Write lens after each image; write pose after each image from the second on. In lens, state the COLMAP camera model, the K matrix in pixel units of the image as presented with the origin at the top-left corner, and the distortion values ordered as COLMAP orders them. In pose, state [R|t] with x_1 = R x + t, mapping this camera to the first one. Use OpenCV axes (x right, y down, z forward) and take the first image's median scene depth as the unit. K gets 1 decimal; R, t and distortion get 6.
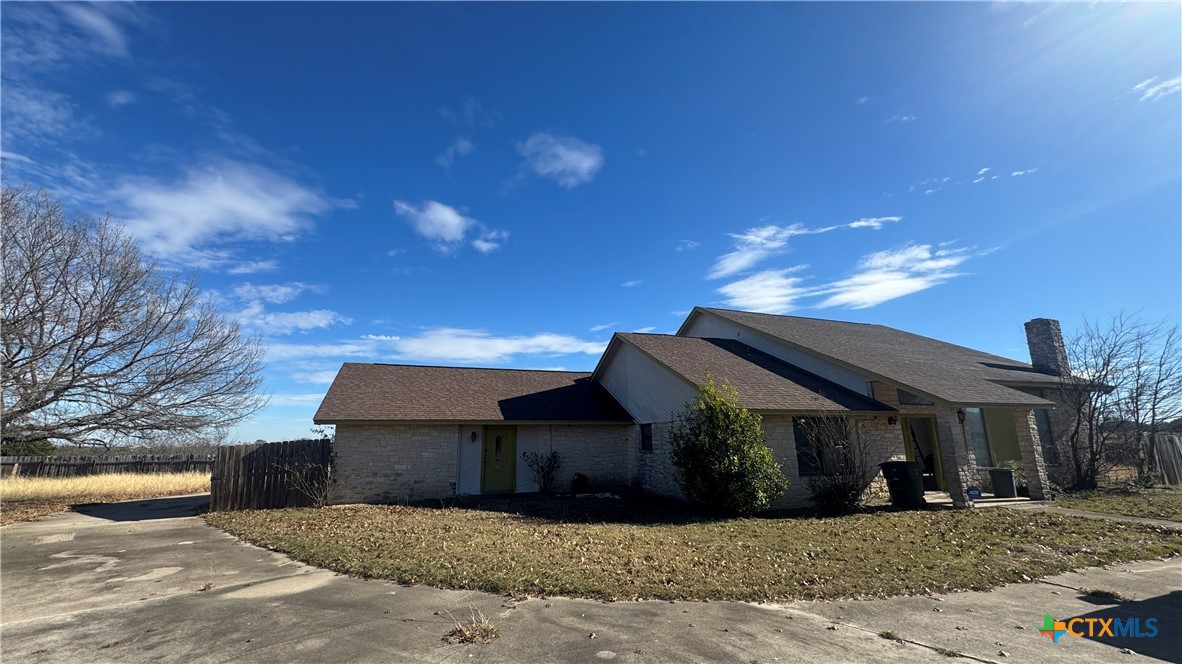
lens RADIAL K [[468.7, 0, 615.3], [0, 468.7, 334.9], [0, 0, 1]] dist [-0.005392, 0.000470]
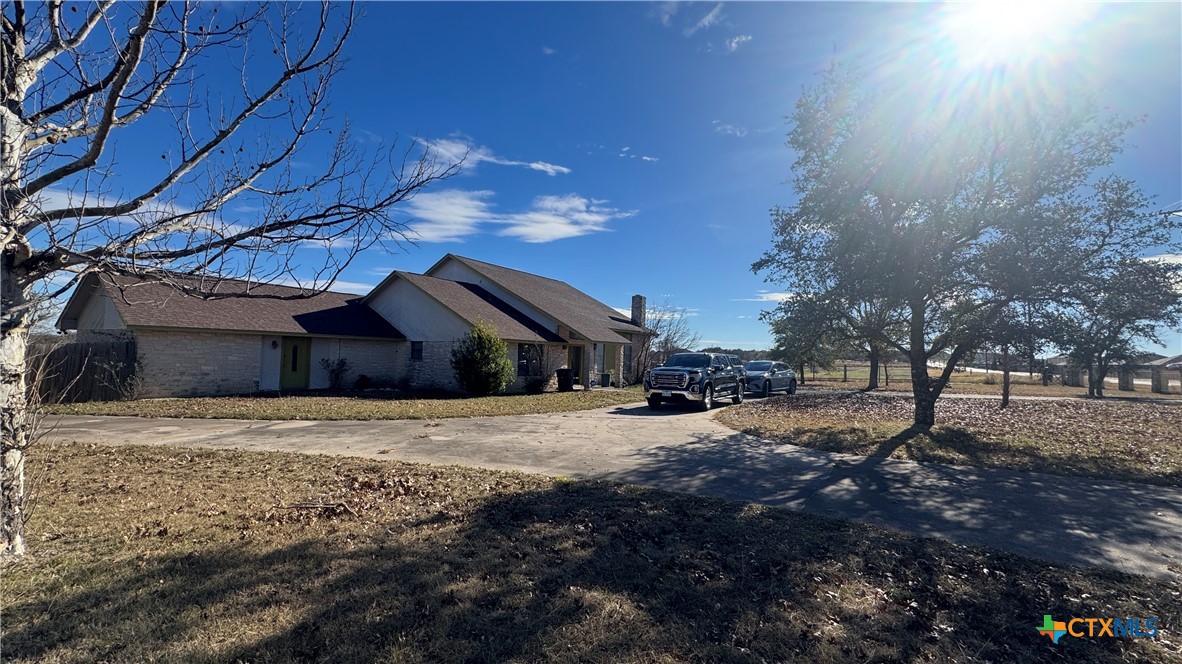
lens RADIAL K [[468.7, 0, 588.3], [0, 468.7, 329.0], [0, 0, 1]] dist [-0.005392, 0.000470]
pose [[0.803226, 0.065449, 0.592068, -0.378730], [-0.162581, 0.980295, 0.112200, -0.097609], [-0.573058, -0.186381, 0.798039, -0.454797]]
